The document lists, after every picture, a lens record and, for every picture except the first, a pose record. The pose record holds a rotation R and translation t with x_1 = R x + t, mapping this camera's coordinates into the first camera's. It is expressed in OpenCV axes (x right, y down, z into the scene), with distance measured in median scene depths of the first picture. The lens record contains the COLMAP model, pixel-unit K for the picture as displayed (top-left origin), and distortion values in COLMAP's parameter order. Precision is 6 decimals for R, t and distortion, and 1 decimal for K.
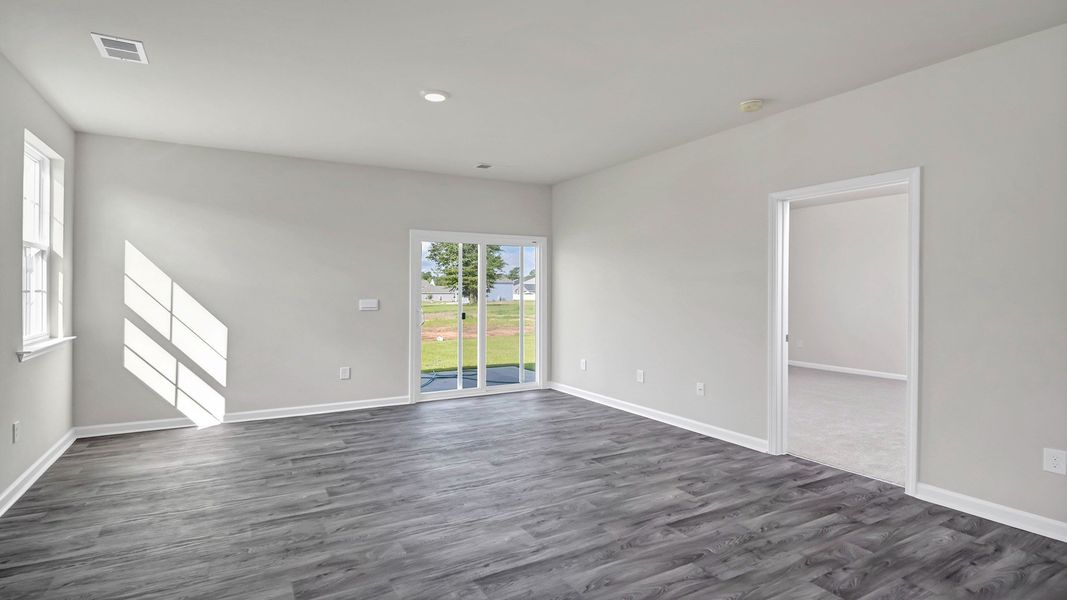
lens RADIAL K [[554.6, 0, 538.5], [0, 554.6, 296.4], [0, 0, 1]] dist [-0.002053, -0.008614]
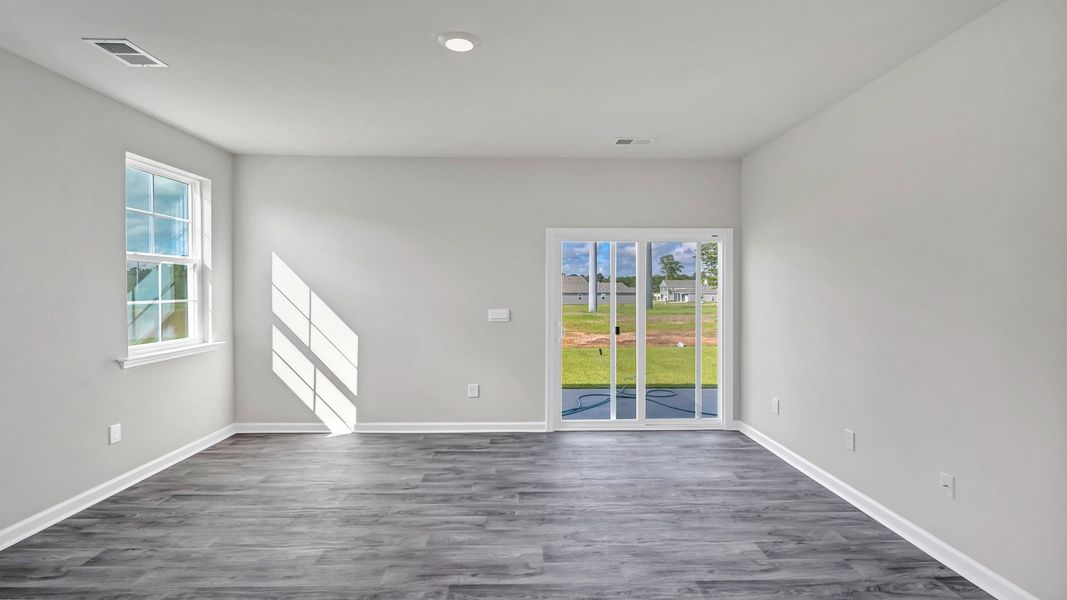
lens RADIAL K [[537.5, 0, 538.0], [0, 537.5, 298.7], [0, 0, 1]] dist [-0.008873, -0.003941]
pose [[0.873395, 0.009183, -0.486925, 0.190179], [-0.006255, 0.999951, 0.007640, -0.021599], [0.486972, -0.003627, 0.873410, 0.326835]]
